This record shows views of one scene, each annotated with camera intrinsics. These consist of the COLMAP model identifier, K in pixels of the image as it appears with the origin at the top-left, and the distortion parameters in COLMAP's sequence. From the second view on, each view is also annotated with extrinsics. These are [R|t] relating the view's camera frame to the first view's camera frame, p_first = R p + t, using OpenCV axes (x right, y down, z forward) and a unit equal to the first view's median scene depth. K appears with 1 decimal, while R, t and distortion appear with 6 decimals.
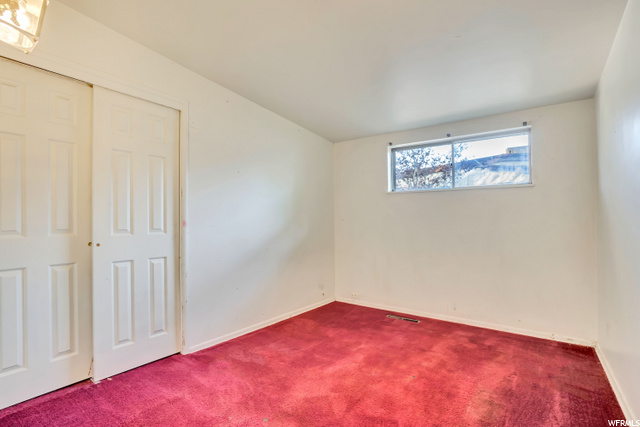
lens RADIAL K [[297.8, 0, 318.4], [0, 297.8, 214.4], [0, 0, 1]] dist [-0.016861, -0.000235]
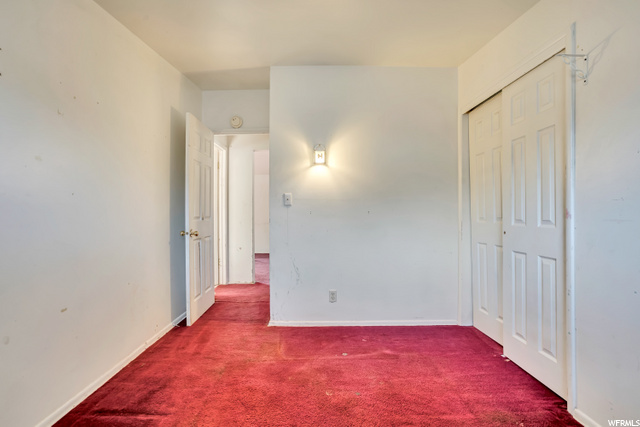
lens RADIAL K [[297.8, 0, 317.7], [0, 297.8, 214.5], [0, 0, 1]] dist [-0.016861, -0.000235]
pose [[-0.787192, -0.001970, -0.616705, 0.459992], [0.003867, 0.999959, -0.008131, 0.038831], [0.616696, -0.008786, -0.787152, 1.350115]]
